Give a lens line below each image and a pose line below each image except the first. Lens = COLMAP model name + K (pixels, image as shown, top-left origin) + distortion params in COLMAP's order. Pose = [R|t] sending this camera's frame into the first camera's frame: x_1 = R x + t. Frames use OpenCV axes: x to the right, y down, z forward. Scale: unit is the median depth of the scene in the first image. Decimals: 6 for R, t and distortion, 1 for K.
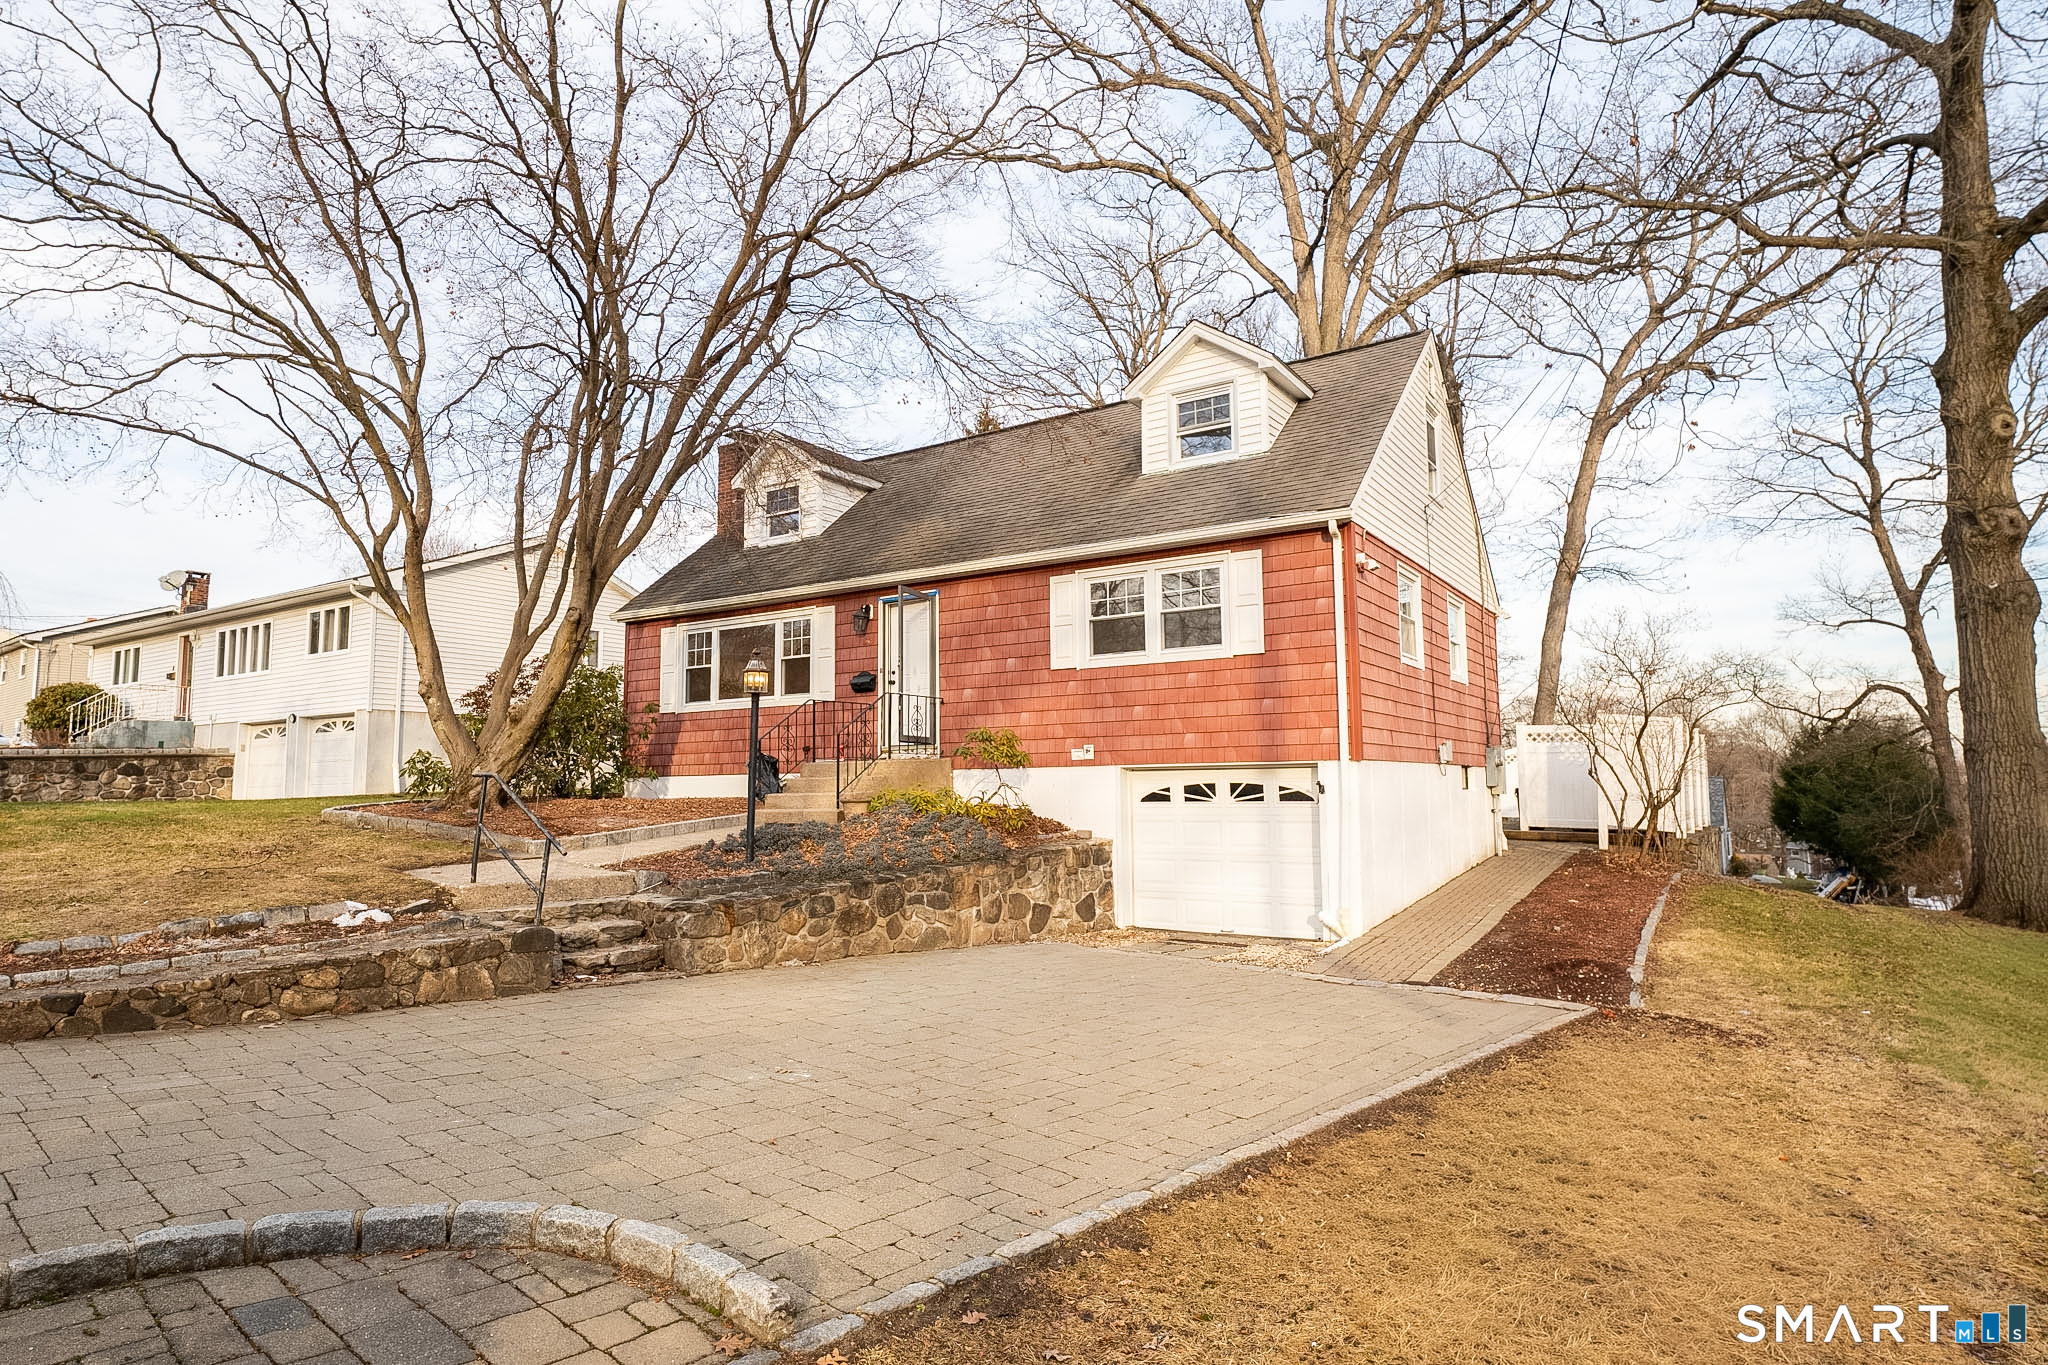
lens RADIAL K [[1149.8, 0, 1024.0], [0, 1149.8, 682.5], [0, 0, 1]] dist [-0.003343, -0.000994]
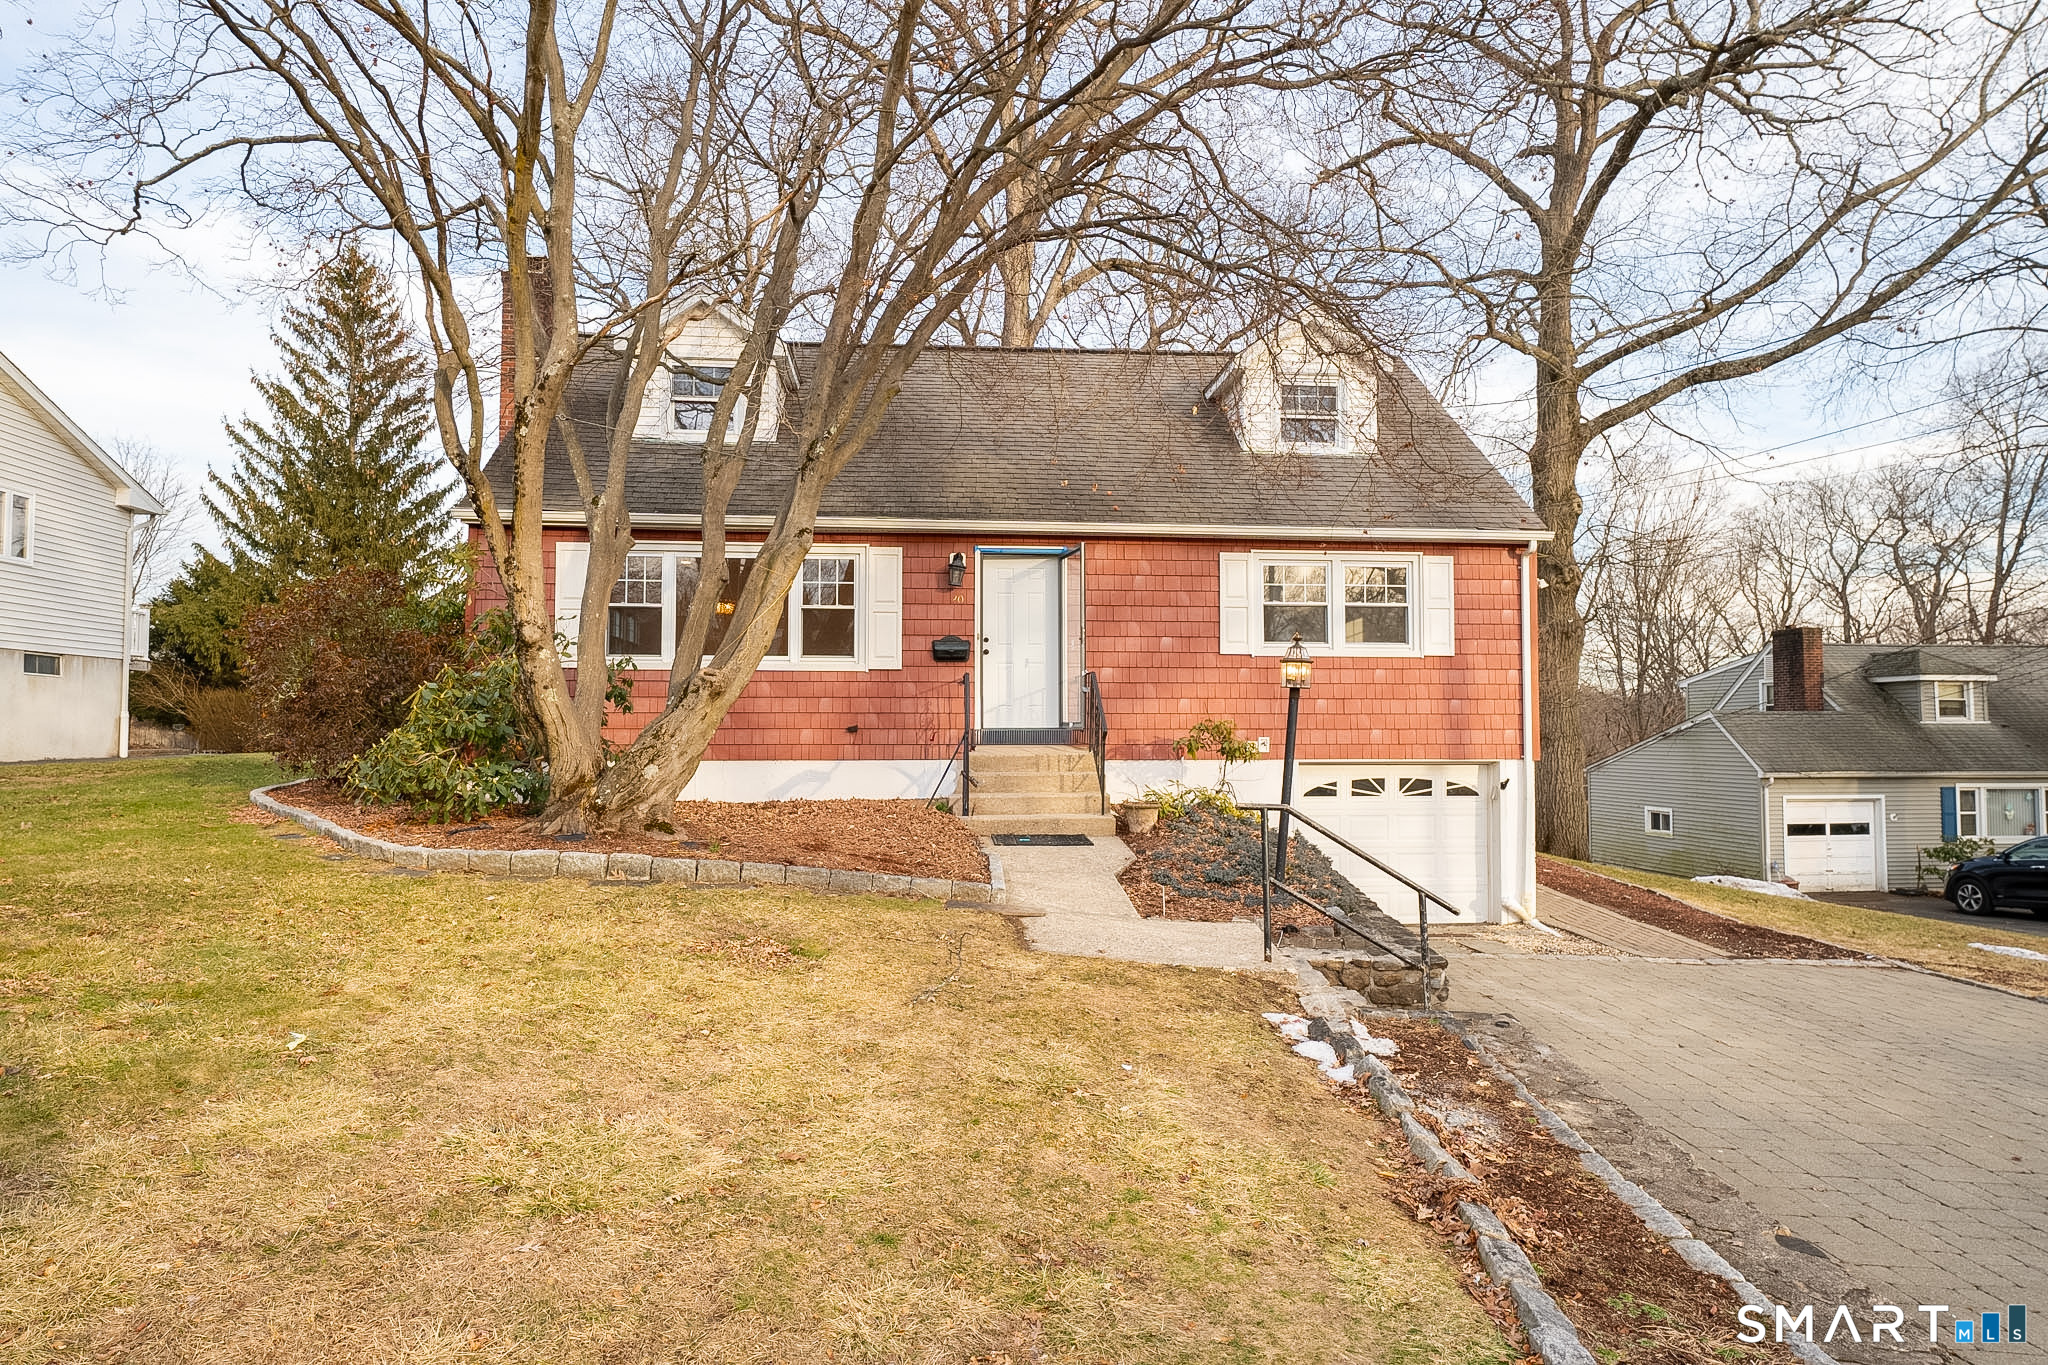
lens RADIAL K [[1177.6, 0, 1024.0], [0, 1177.6, 682.5], [0, 0, 1]] dist [0.003395, 0.000576]
pose [[0.780787, 0.037317, 0.623682, -0.695759], [-0.069253, 0.997233, 0.027030, -0.003063], [-0.620947, -0.064297, 0.781211, 0.364382]]
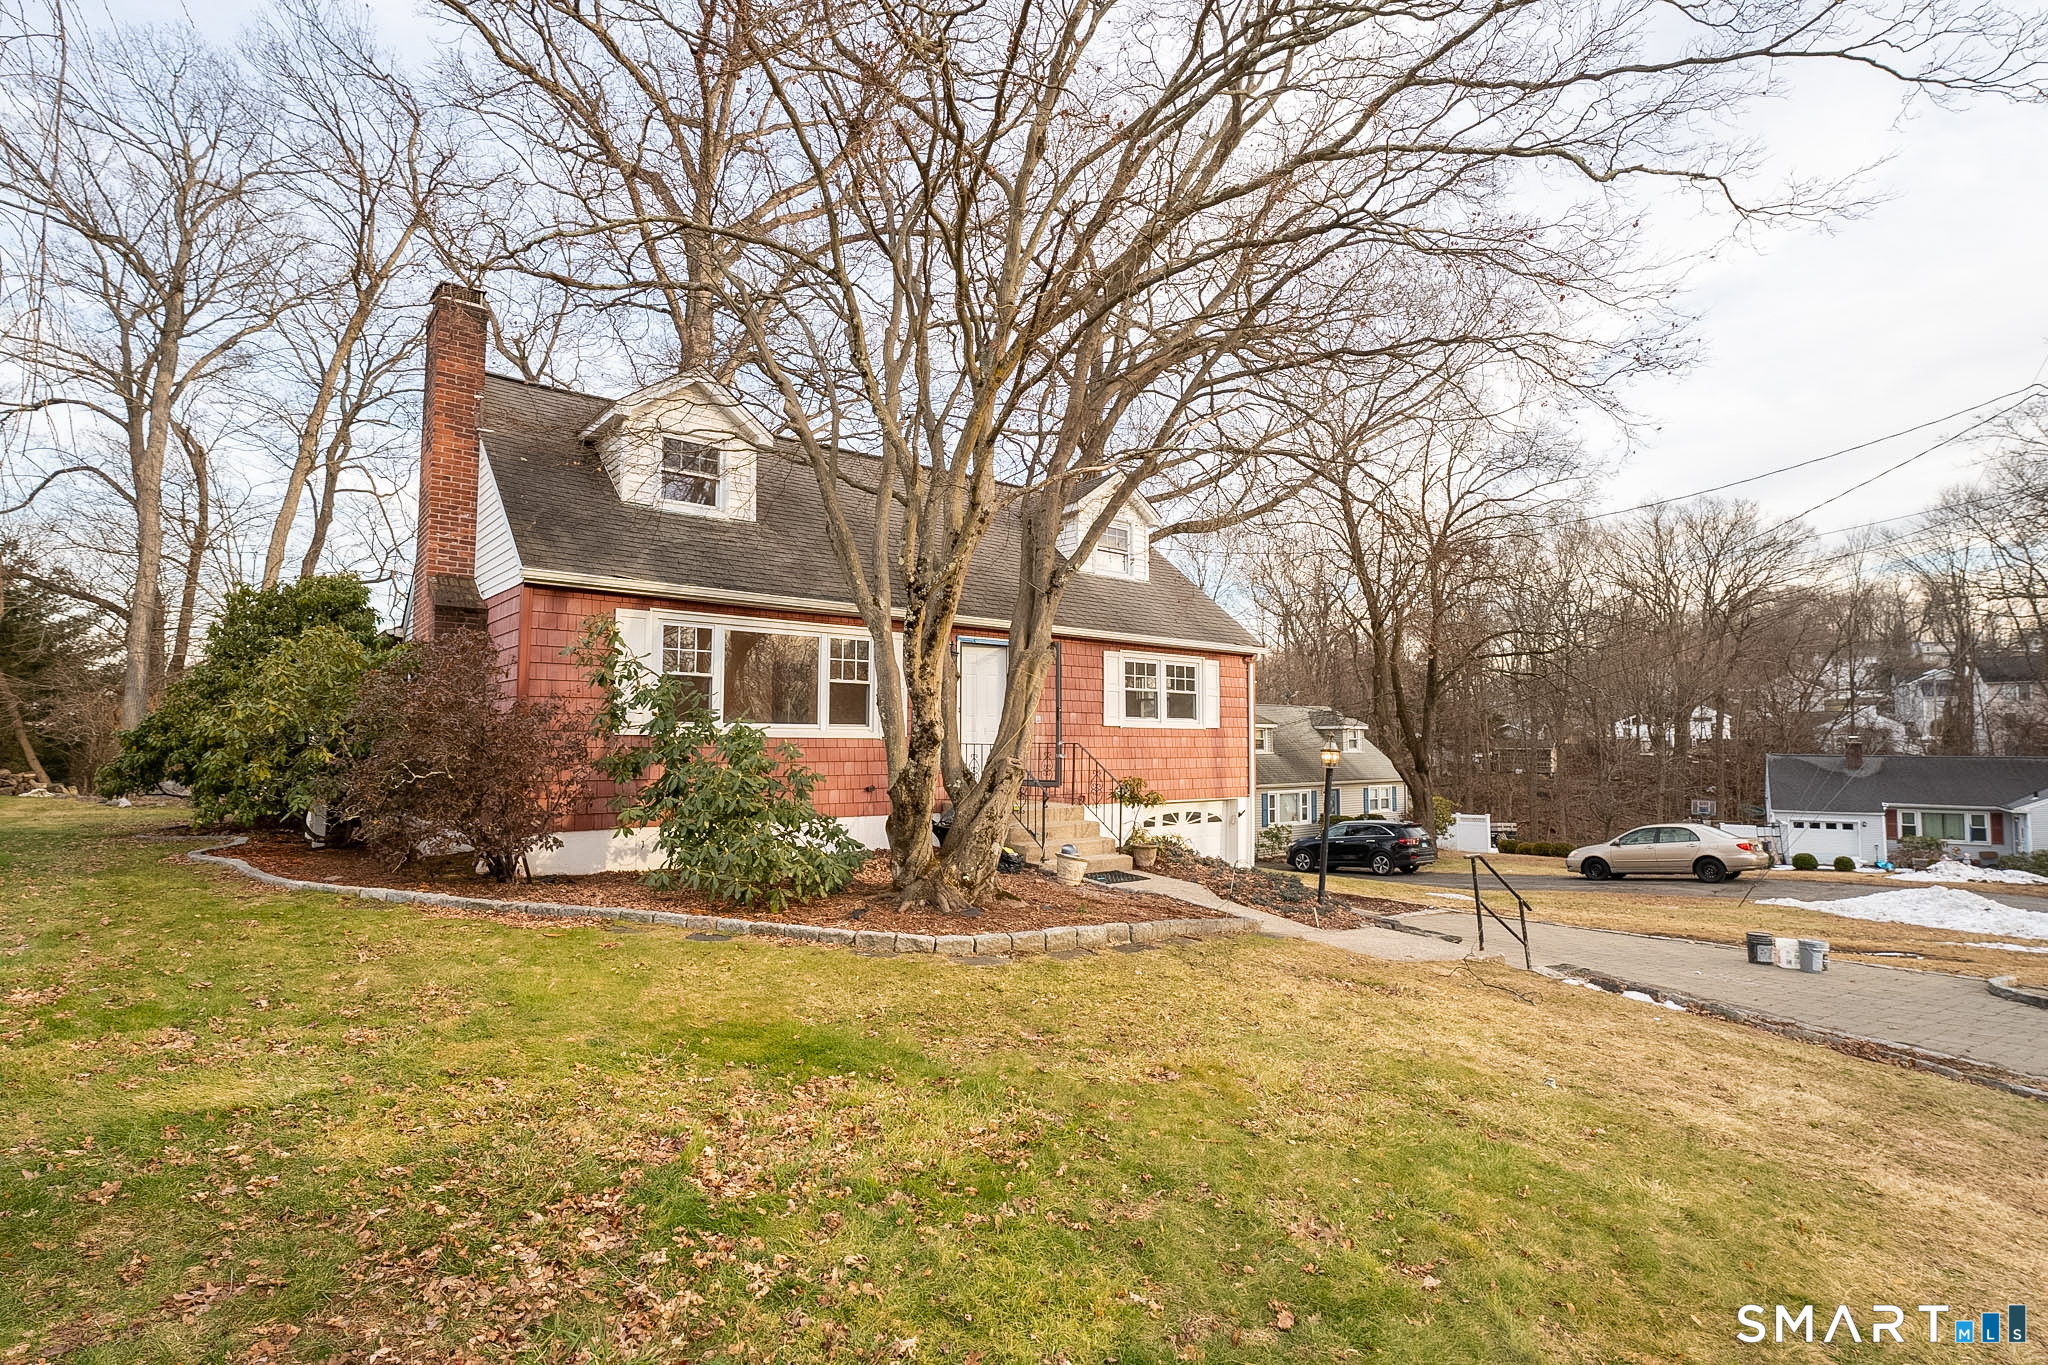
lens RADIAL K [[987.1, 0, 1024.0], [0, 987.1, 682.5], [0, 0, 1]] dist [0.000278, -0.000001]
pose [[0.290936, 0.070206, 0.954163, -1.039592], [-0.098528, 0.994200, -0.043110, -0.003247], [-0.951656, -0.081470, 0.296166, 0.779832]]
